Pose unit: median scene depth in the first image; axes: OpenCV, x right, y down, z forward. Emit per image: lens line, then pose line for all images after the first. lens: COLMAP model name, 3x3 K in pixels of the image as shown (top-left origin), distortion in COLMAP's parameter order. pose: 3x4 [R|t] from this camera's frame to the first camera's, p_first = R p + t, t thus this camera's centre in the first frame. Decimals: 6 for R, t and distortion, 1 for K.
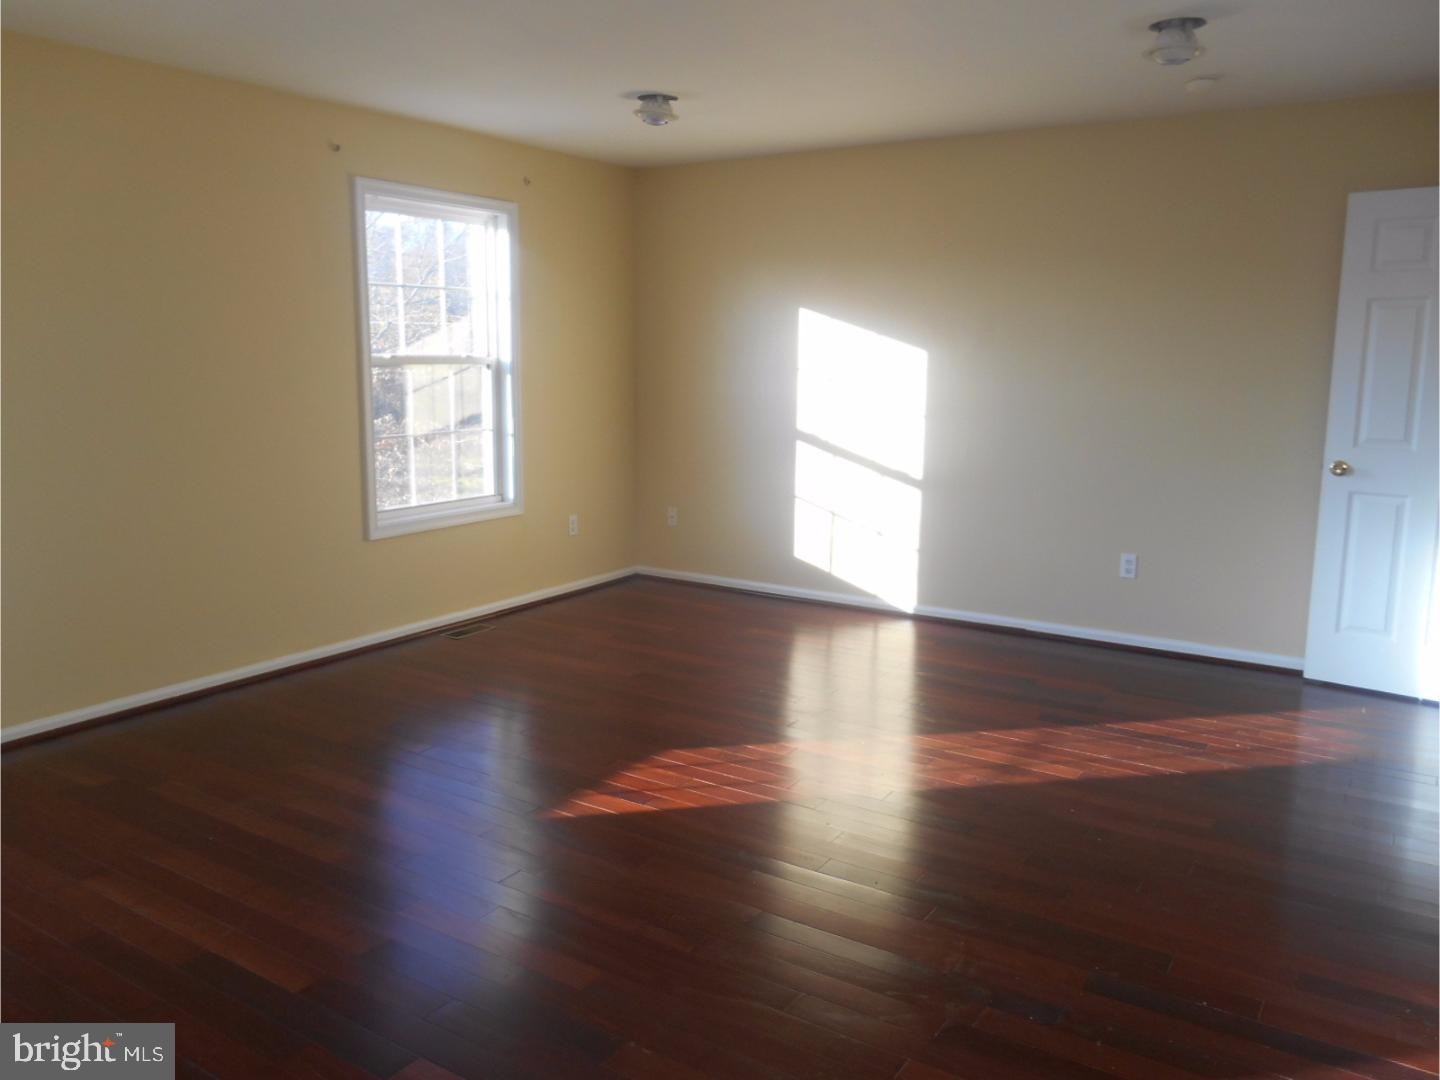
lens RADIAL K [[1119.6, 0, 729.4], [0, 1119.6, 537.4], [0, 0, 1]] dist [-0.042864, 0.009422]
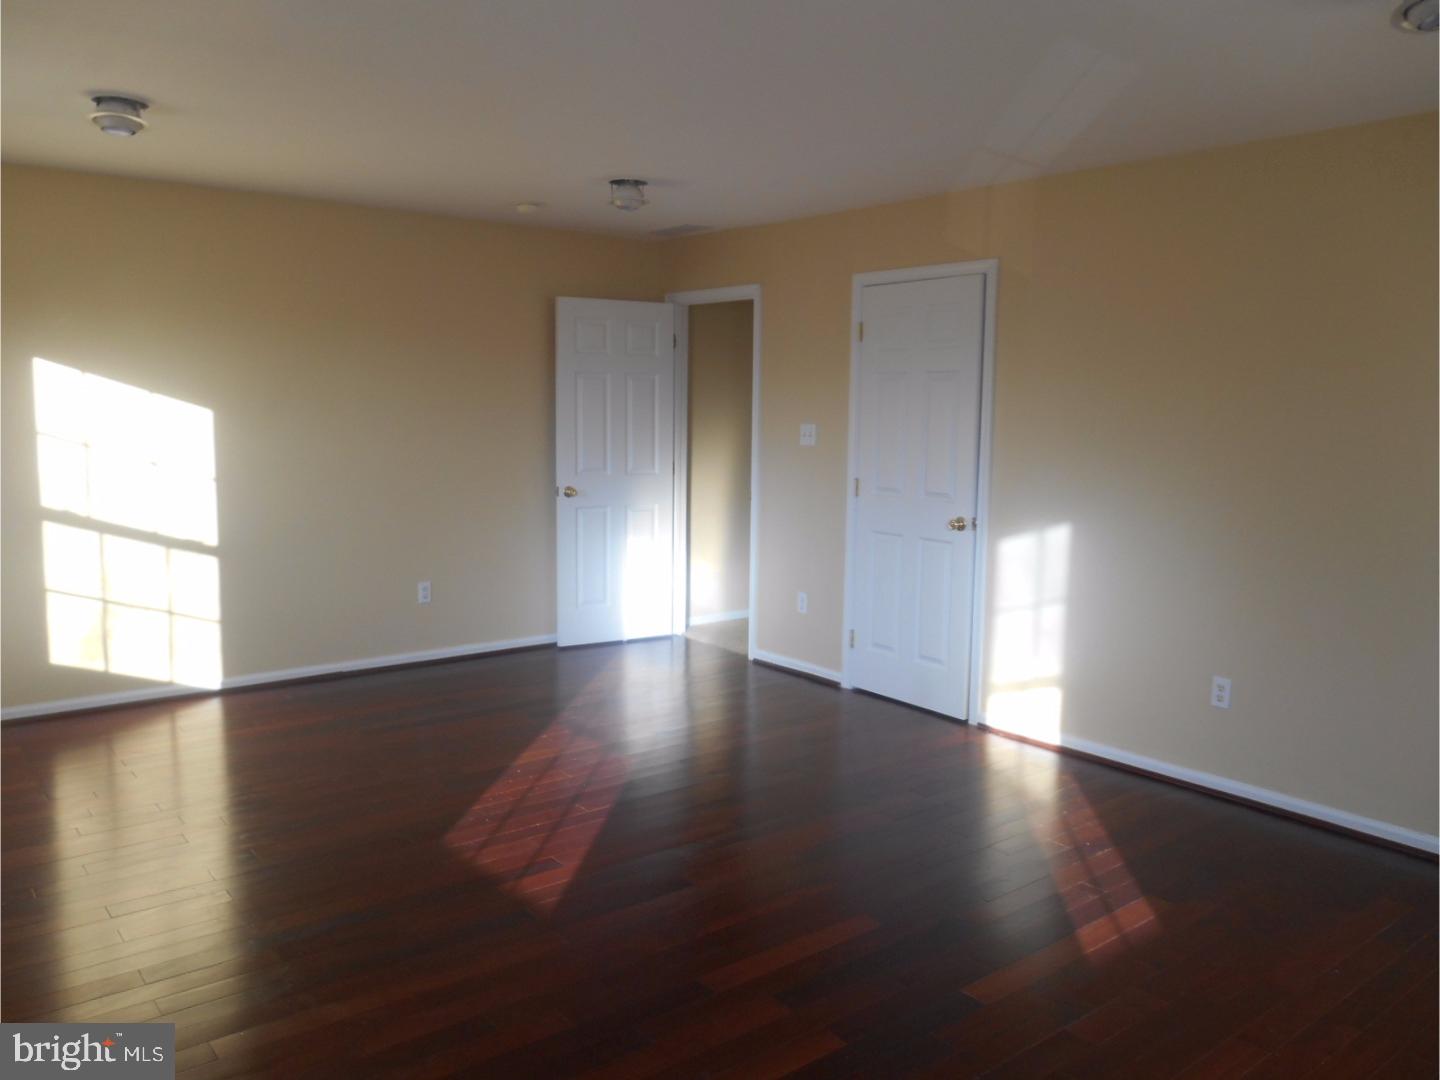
lens RADIAL K [[1119.6, 0, 729.4], [0, 1119.6, 537.4], [0, 0, 1]] dist [-0.042864, 0.009422]
pose [[0.292082, -0.121448, 0.948651, -0.627249], [0.142604, 0.986347, 0.082367, -0.079274], [-0.945702, 0.111224, 0.305414, 0.327567]]
